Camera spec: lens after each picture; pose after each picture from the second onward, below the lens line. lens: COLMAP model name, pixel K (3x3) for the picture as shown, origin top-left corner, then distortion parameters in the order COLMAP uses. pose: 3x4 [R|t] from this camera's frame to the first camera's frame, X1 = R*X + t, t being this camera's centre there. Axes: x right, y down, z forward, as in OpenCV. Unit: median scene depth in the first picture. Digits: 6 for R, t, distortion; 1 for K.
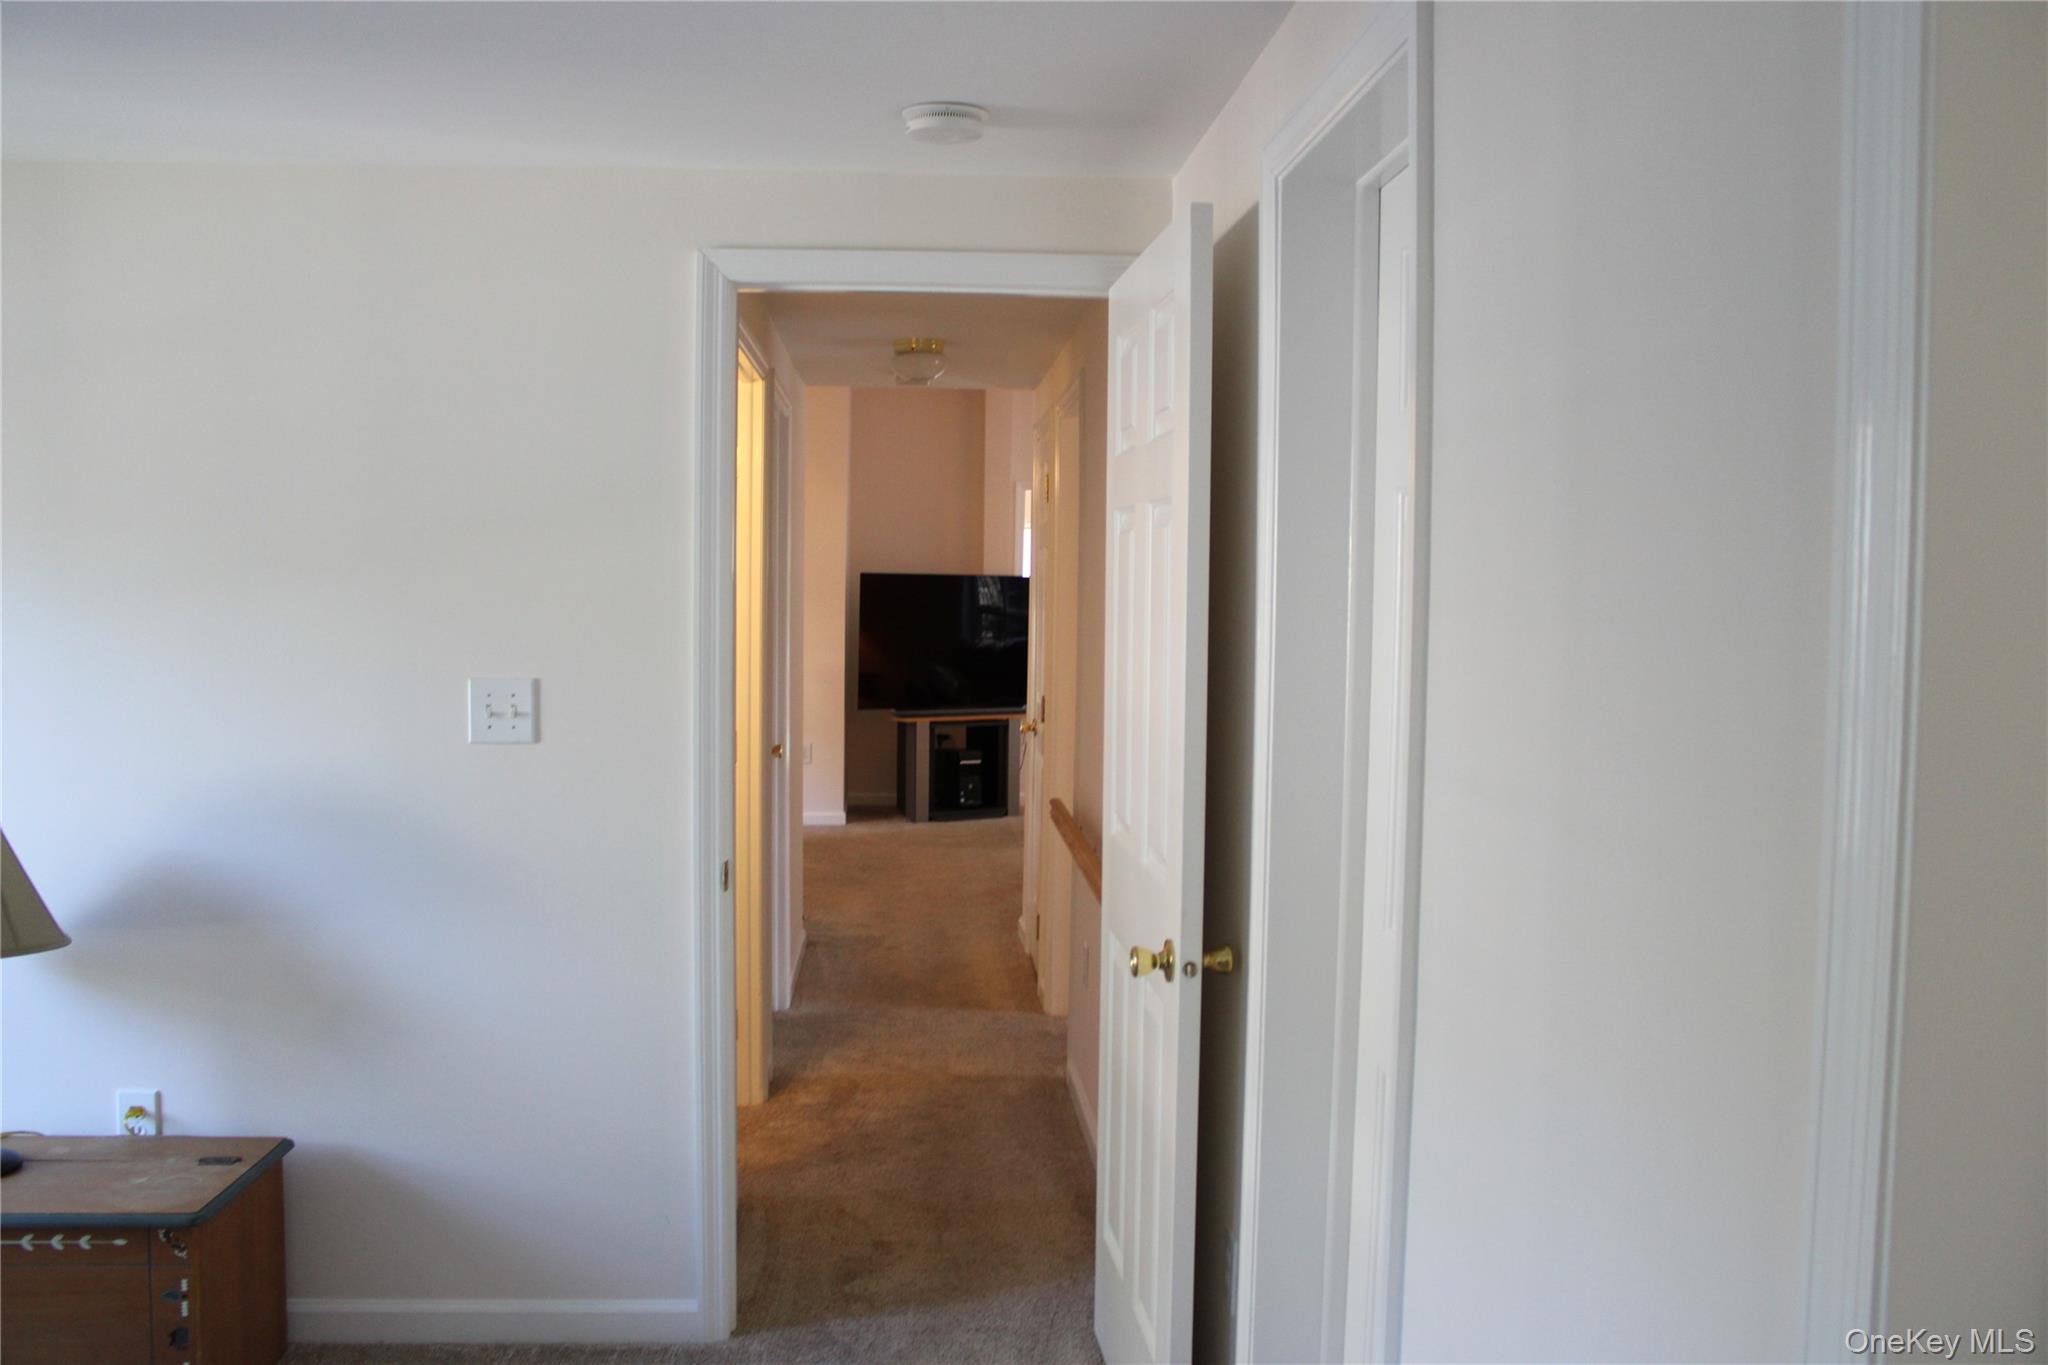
lens RADIAL K [[1717.4, 0, 1032.2], [0, 1717.4, 660.2], [0, 0, 1]] dist [-0.165004, 0.150551]
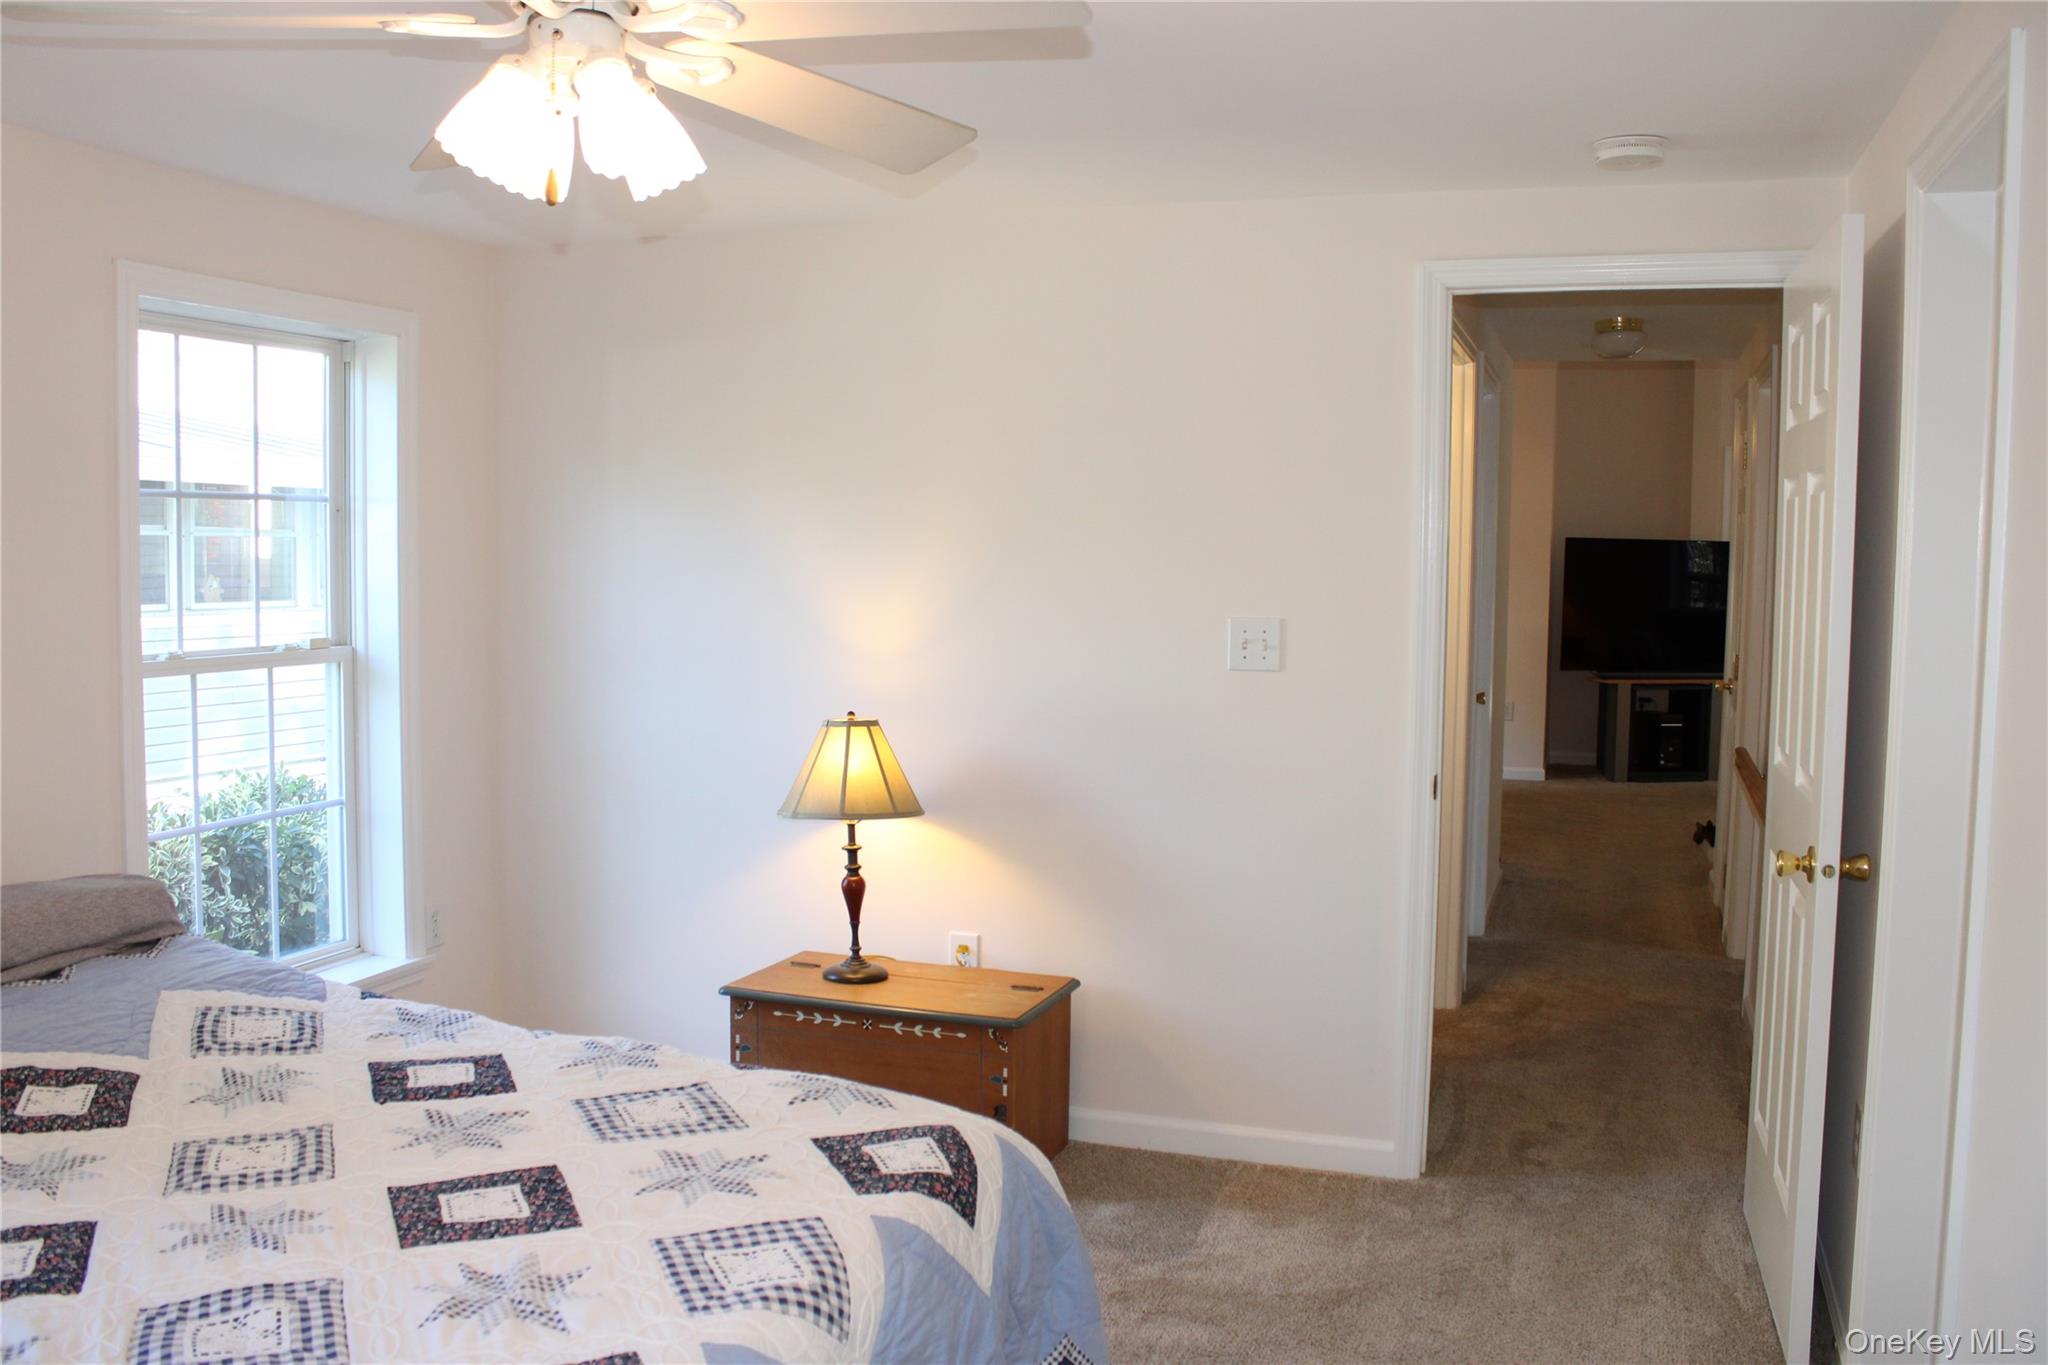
lens RADIAL K [[1717.4, 0, 1032.2], [0, 1717.4, 660.2], [0, 0, 1]] dist [-0.165004, 0.150551]
pose [[0.918358, 0.026240, -0.394881, 0.020948], [-0.018232, 0.999545, 0.024017, 0.010414], [0.395332, -0.014856, 0.918418, -0.147934]]
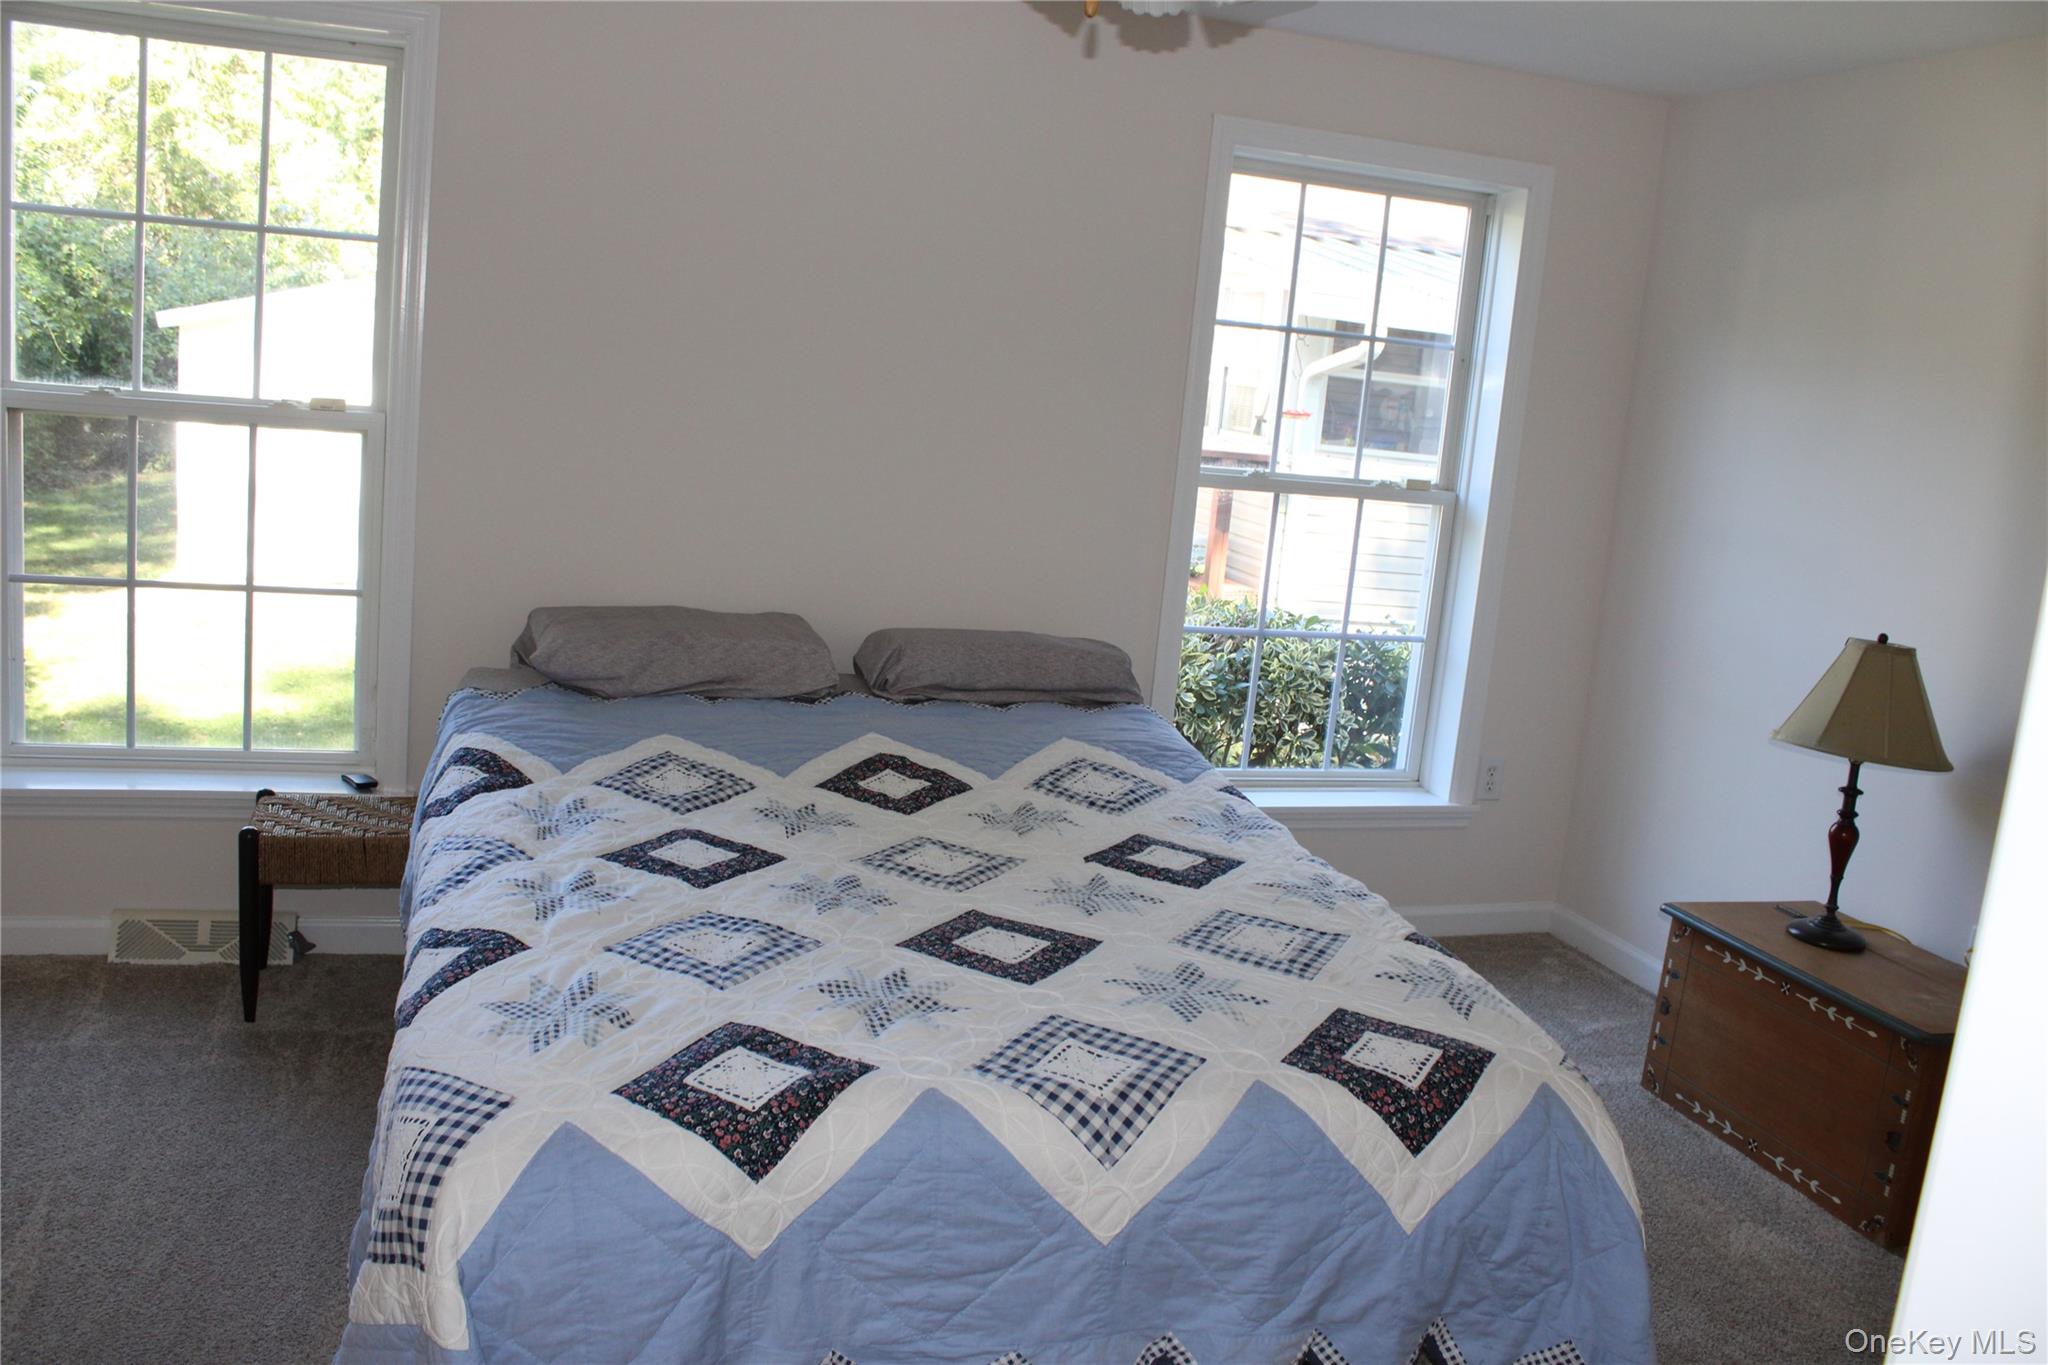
lens RADIAL K [[1717.4, 0, 1032.2], [0, 1717.4, 660.2], [0, 0, 1]] dist [-0.165004, 0.150551]
pose [[0.239452, 0.182088, -0.953681, 0.198438], [-0.131409, 0.979296, 0.153985, 0.007919], [0.961974, 0.088450, 0.258422, 0.093936]]
